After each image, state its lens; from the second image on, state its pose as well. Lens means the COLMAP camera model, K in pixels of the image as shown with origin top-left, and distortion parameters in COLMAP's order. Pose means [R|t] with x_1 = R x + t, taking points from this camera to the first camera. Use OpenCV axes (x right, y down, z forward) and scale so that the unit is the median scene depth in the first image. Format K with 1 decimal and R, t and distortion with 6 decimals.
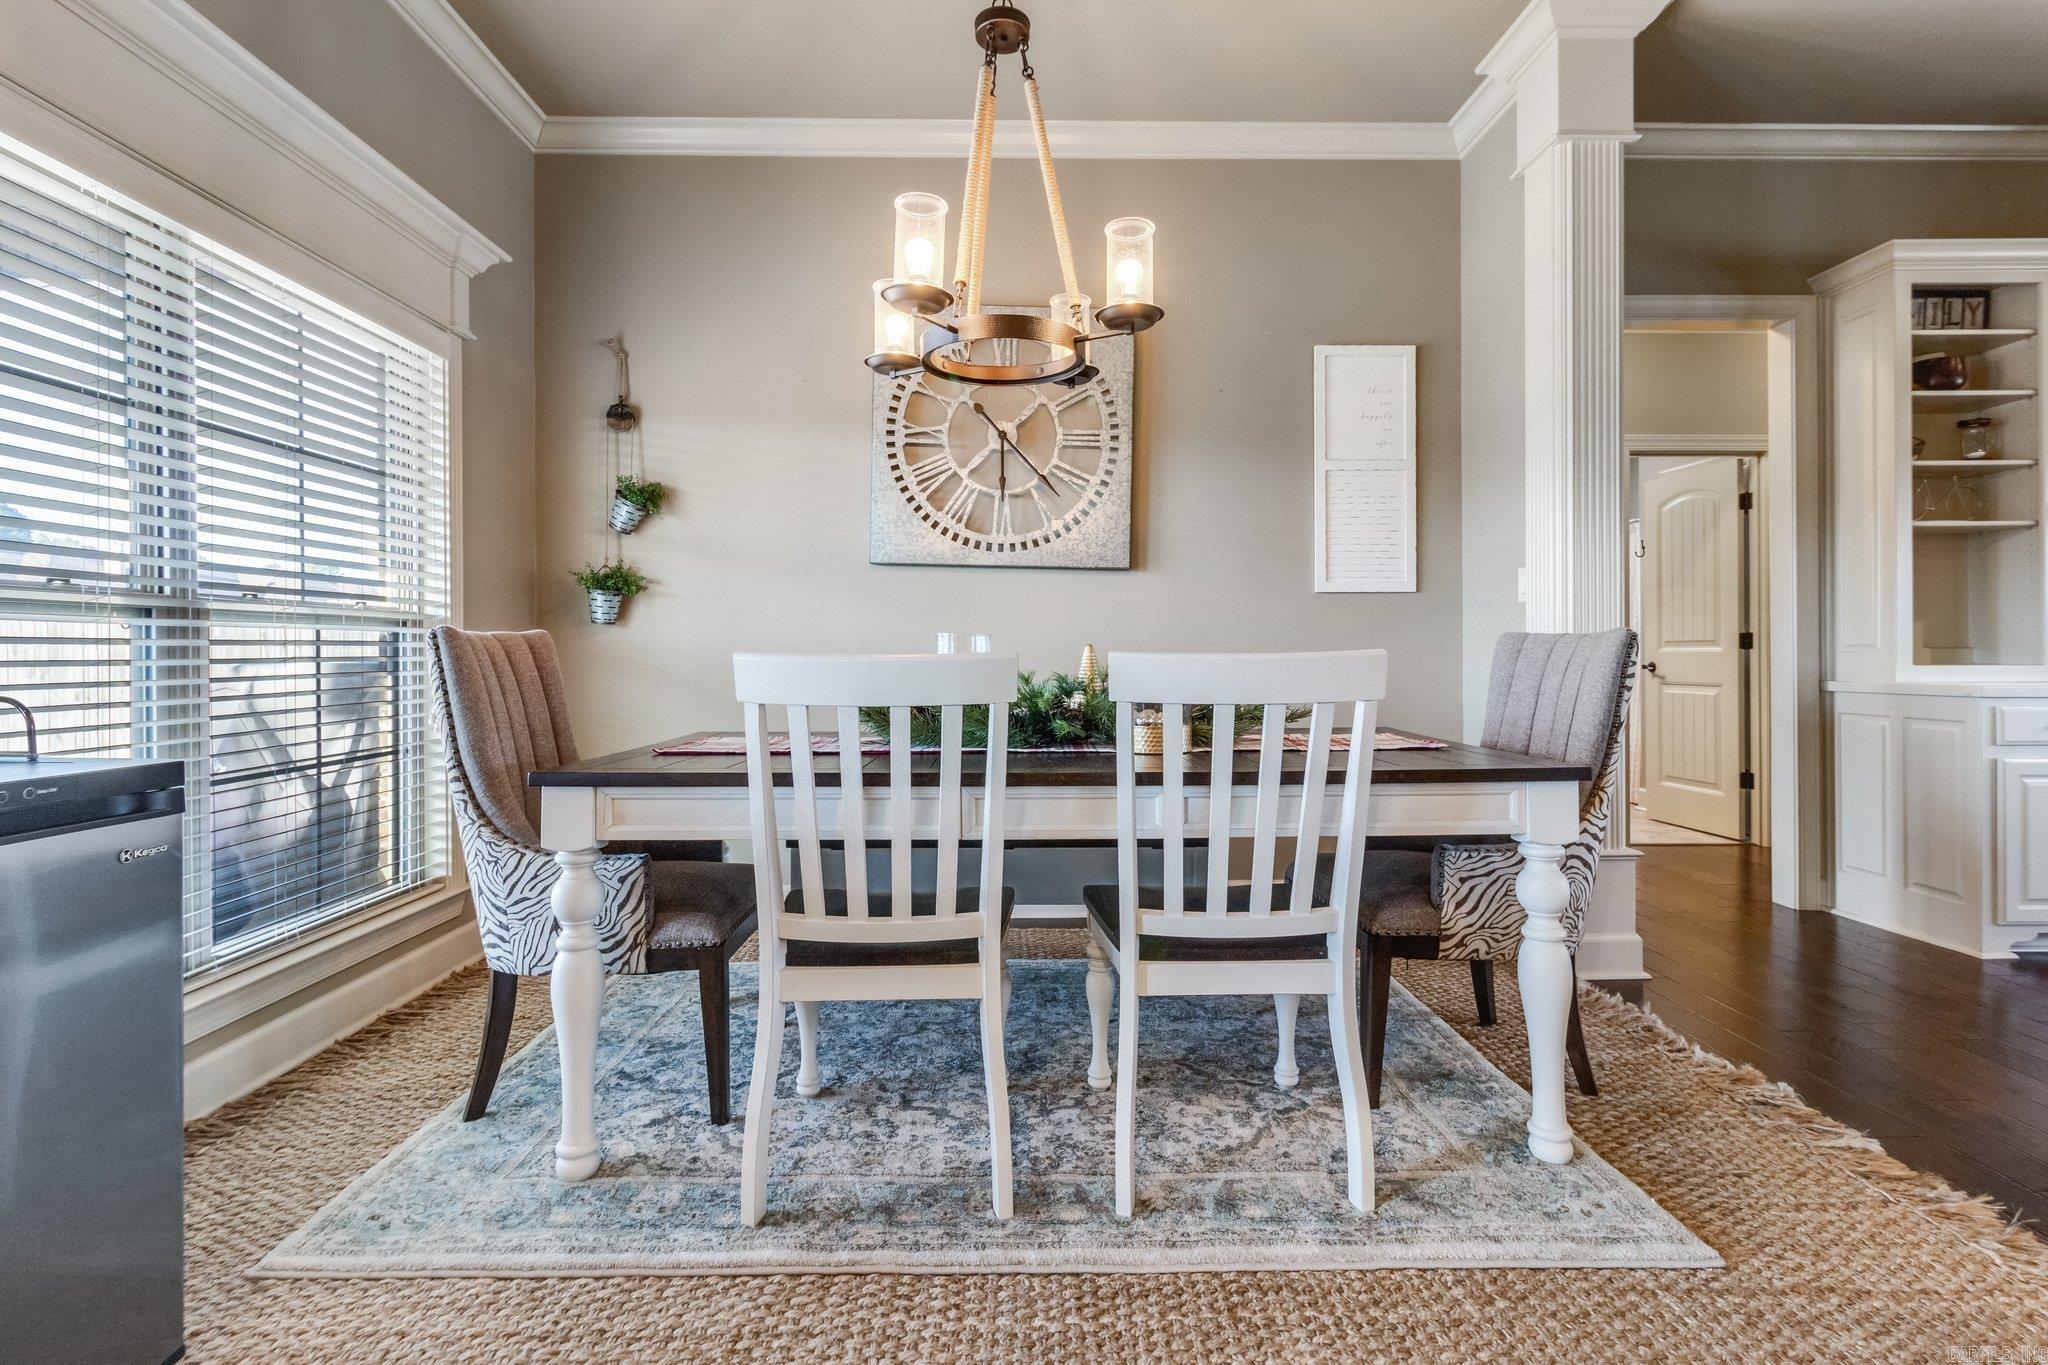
lens RADIAL K [[963.4, 0, 1029.4], [0, 963.4, 649.9], [0, 0, 1]] dist [0.002244, 0.000758]
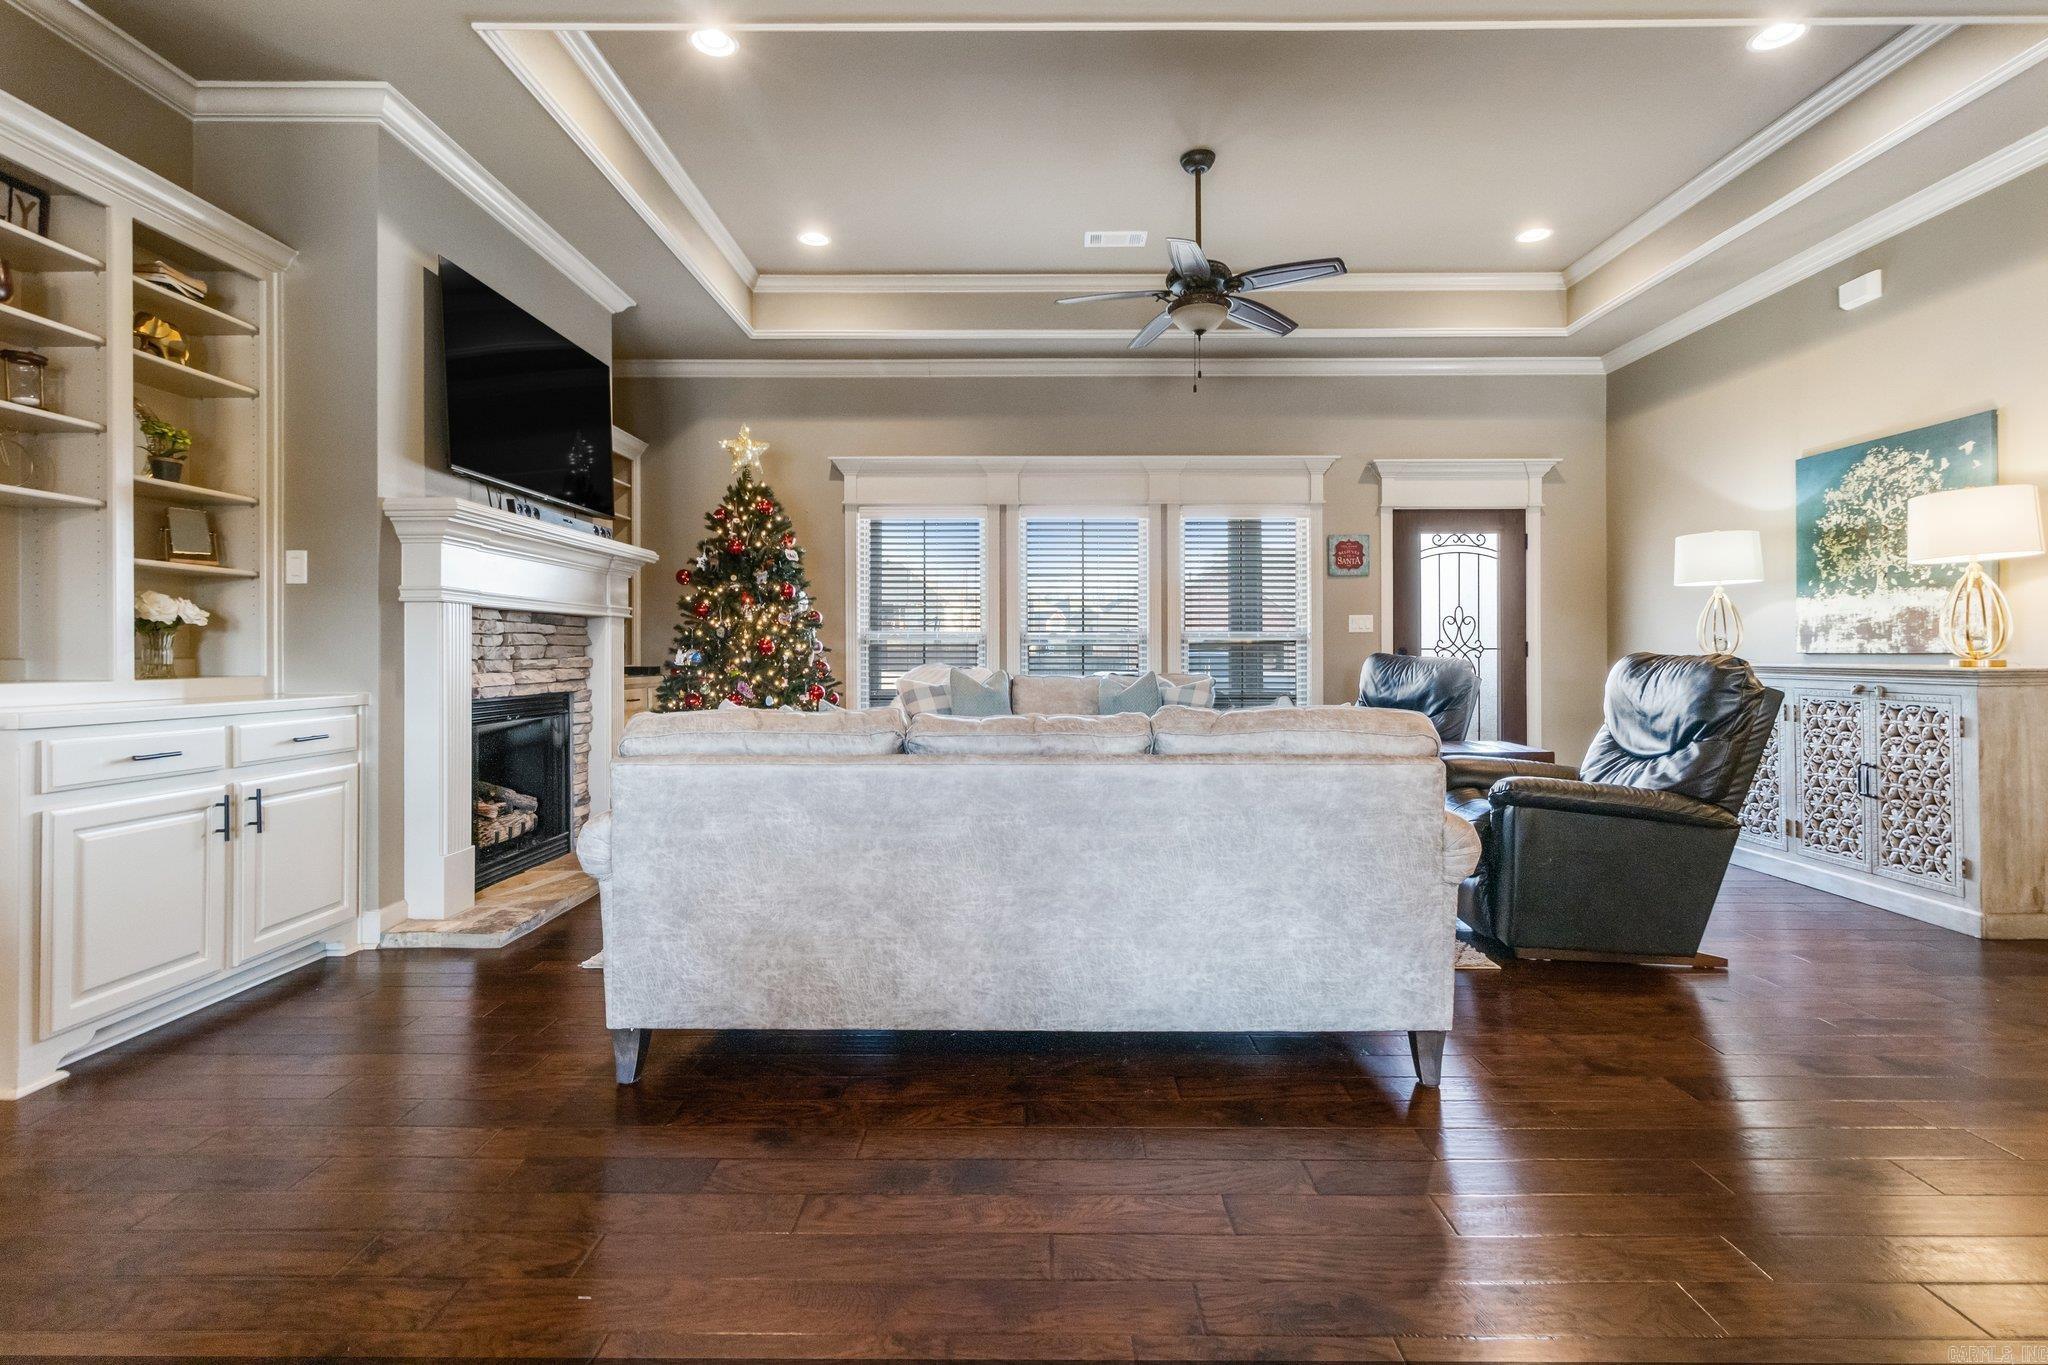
lens RADIAL K [[956.5, 0, 1026.9], [0, 956.5, 653.6], [0, 0, 1]] dist [0.002997, 0.000704]
pose [[0.024669, 0.004854, 0.999684, 0.256983], [-0.001084, 0.999988, -0.004828, -0.003870], [-0.999695, -0.000965, 0.024674, 0.208570]]
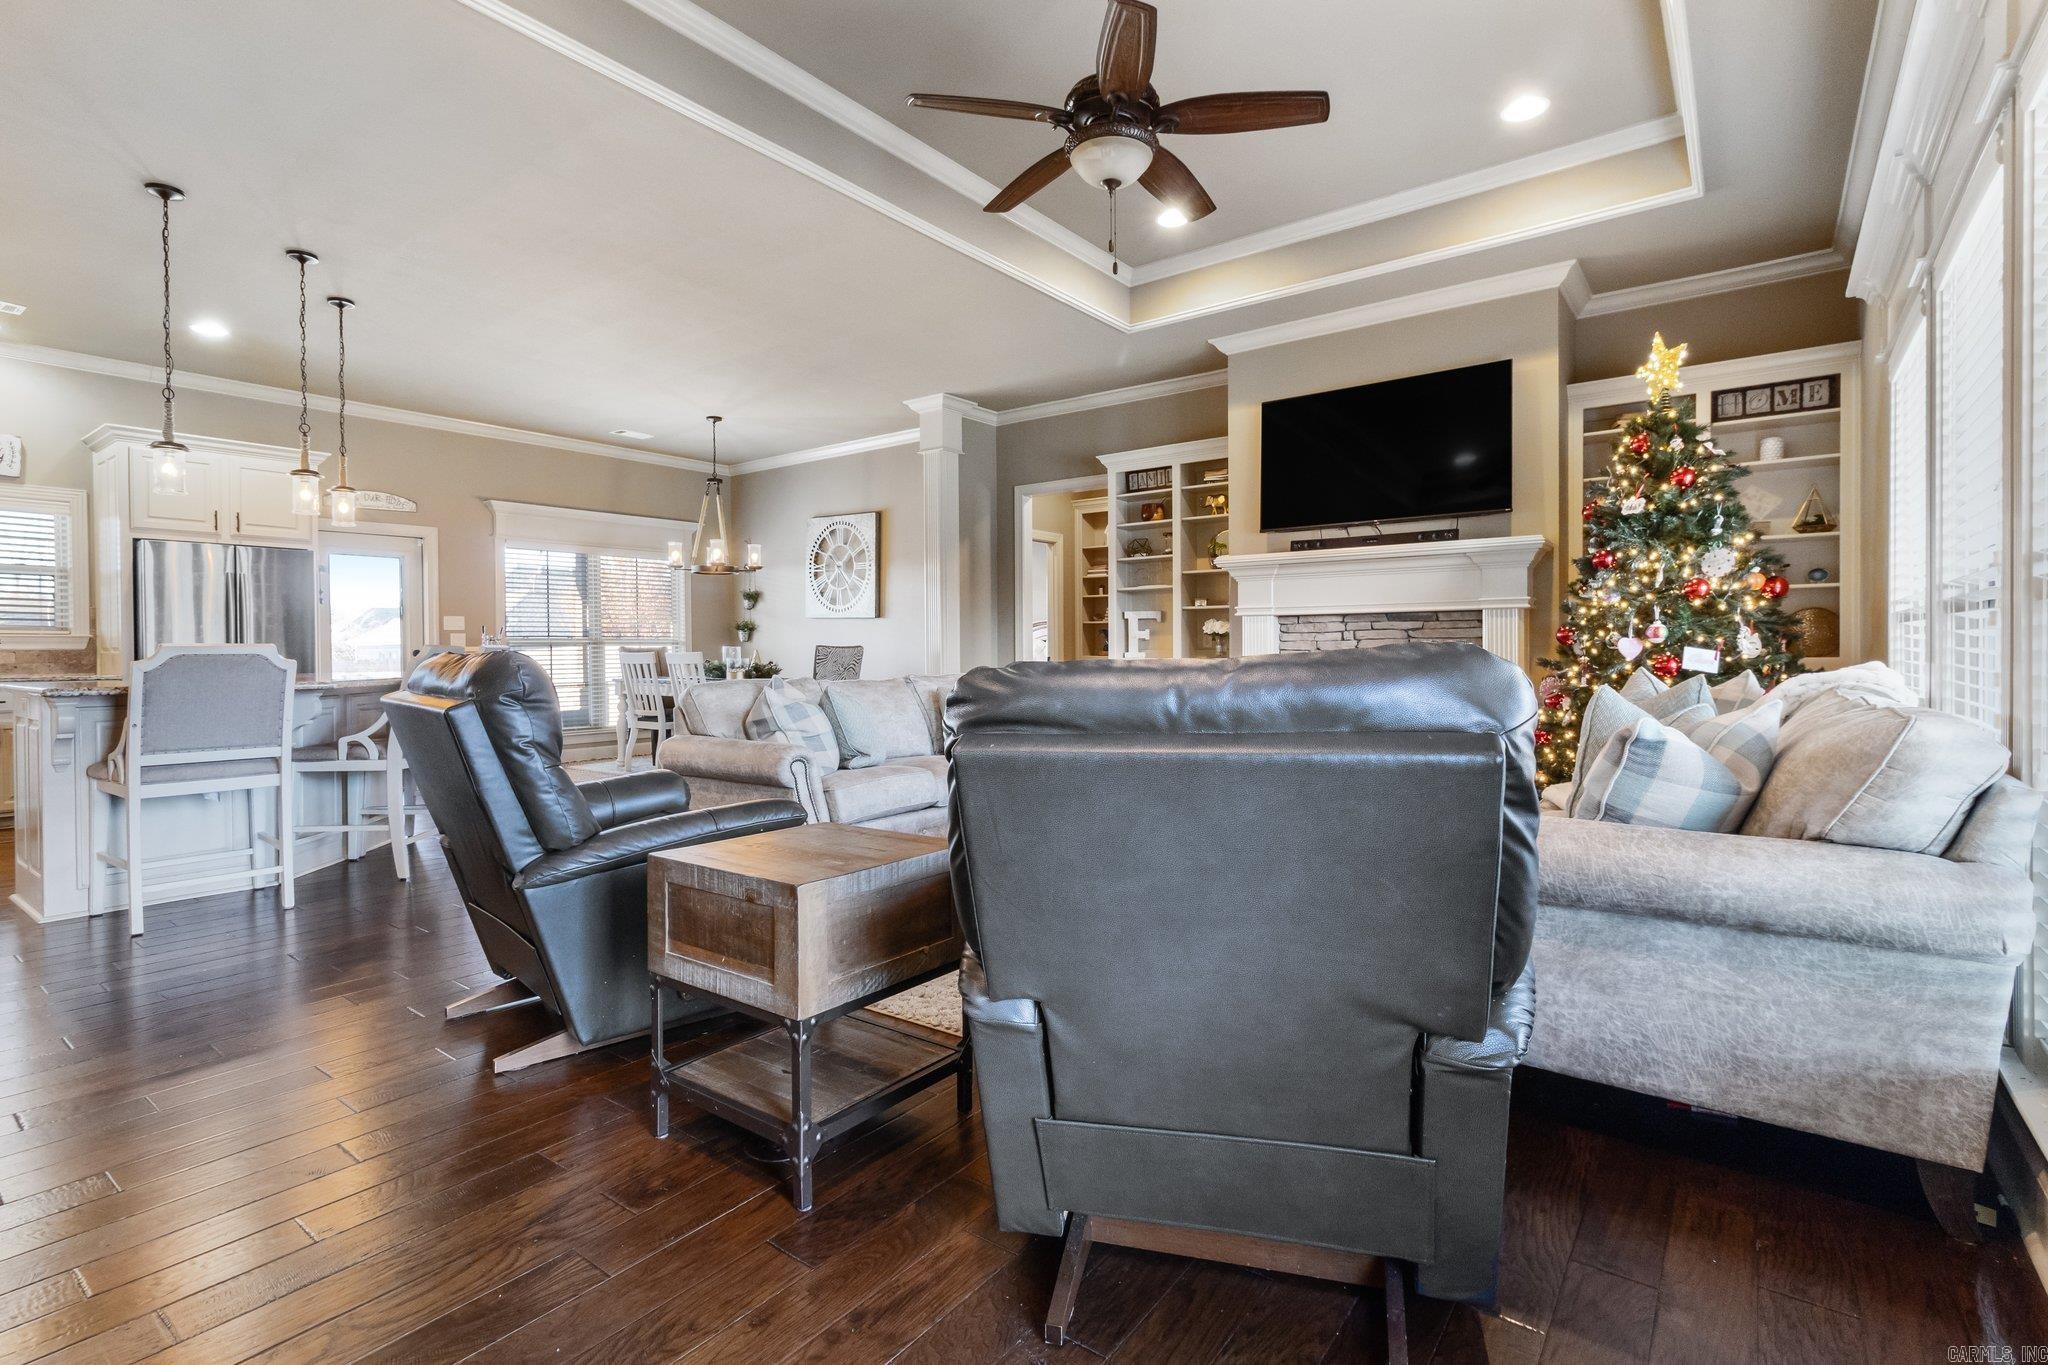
lens RADIAL K [[970.6, 0, 1032.7], [0, 970.6, 655.5], [0, 0, 1]] dist [0.001015, 0.001579]
pose [[0.785798, 0.002686, -0.618477, 1.974804], [0.004746, 0.999935, 0.010372, -0.011748], [0.618465, -0.011085, 0.785734, -0.710844]]
